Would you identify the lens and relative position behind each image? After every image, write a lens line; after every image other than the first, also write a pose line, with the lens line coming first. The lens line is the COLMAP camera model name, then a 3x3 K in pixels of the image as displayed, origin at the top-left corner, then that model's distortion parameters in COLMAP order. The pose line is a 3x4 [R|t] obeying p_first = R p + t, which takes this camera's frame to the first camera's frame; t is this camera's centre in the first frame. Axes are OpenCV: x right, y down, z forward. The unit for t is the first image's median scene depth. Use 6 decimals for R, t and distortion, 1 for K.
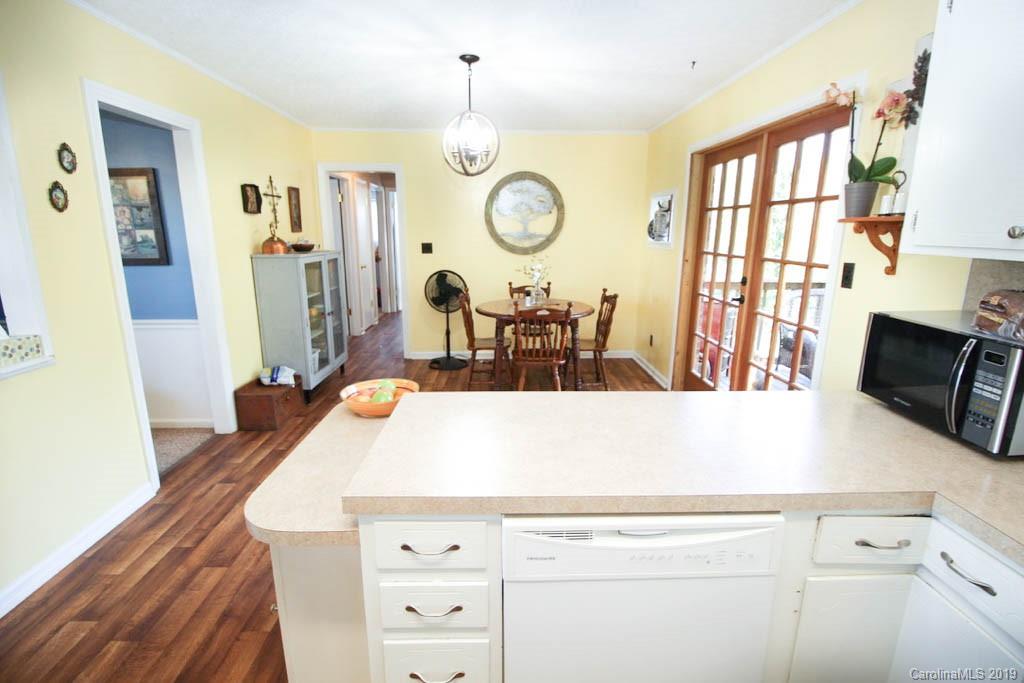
lens RADIAL K [[473.7, 0, 511.9], [0, 473.7, 337.4], [0, 0, 1]] dist [0.000859, -0.012839]
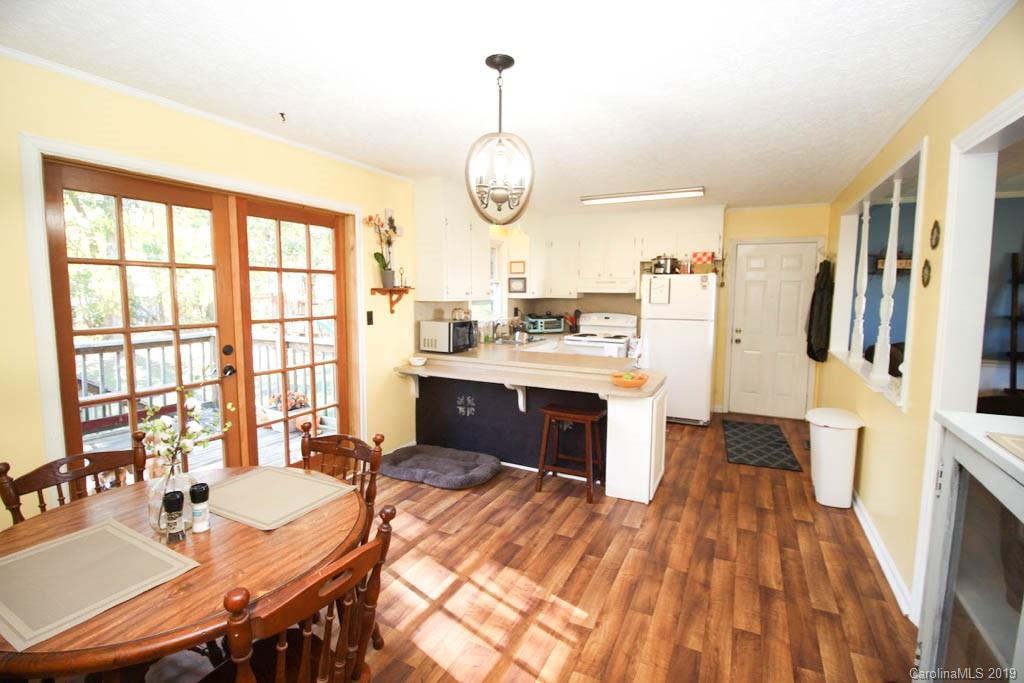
lens RADIAL K [[491.0, 0, 512.0], [0, 491.0, 341.5], [0, 0, 1]] dist [-0.022154, -0.000767]
pose [[-0.884781, -0.058515, 0.462319, -0.404745], [0.092602, 0.950224, 0.297488, -0.351680], [-0.456714, 0.306024, -0.835321, 1.497900]]
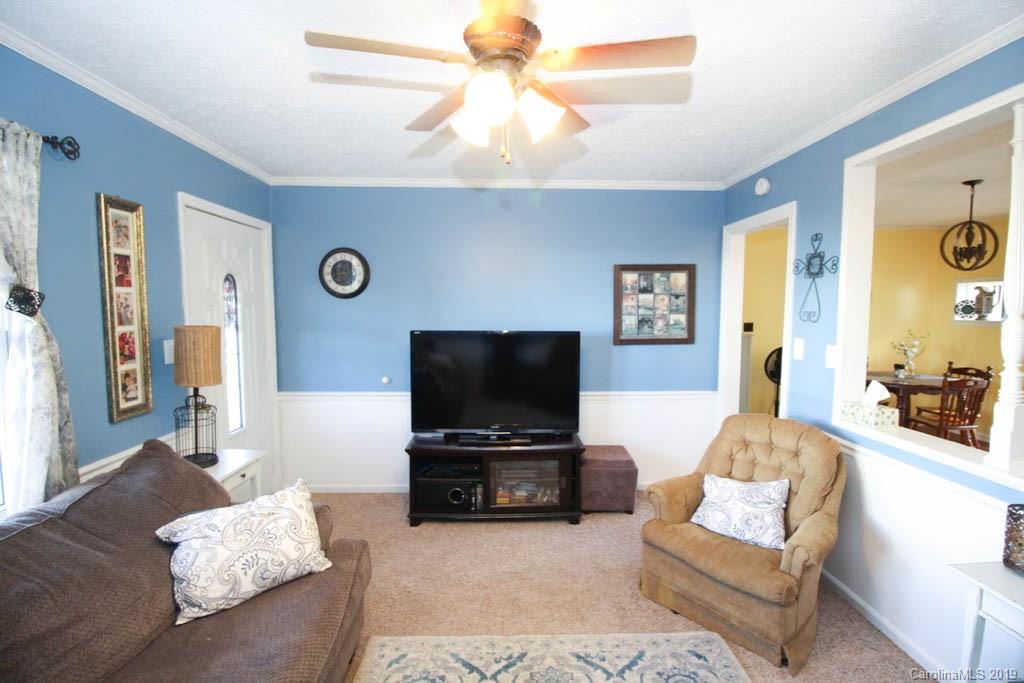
lens RADIAL K [[473.7, 0, 511.9], [0, 473.7, 337.4], [0, 0, 1]] dist [0.000859, -0.012839]
pose [[0.999980, -0.006143, -0.001279, -1.168993], [0.005866, 0.987590, -0.156947, 0.012186], [0.002227, 0.156937, 0.987606, -0.160981]]
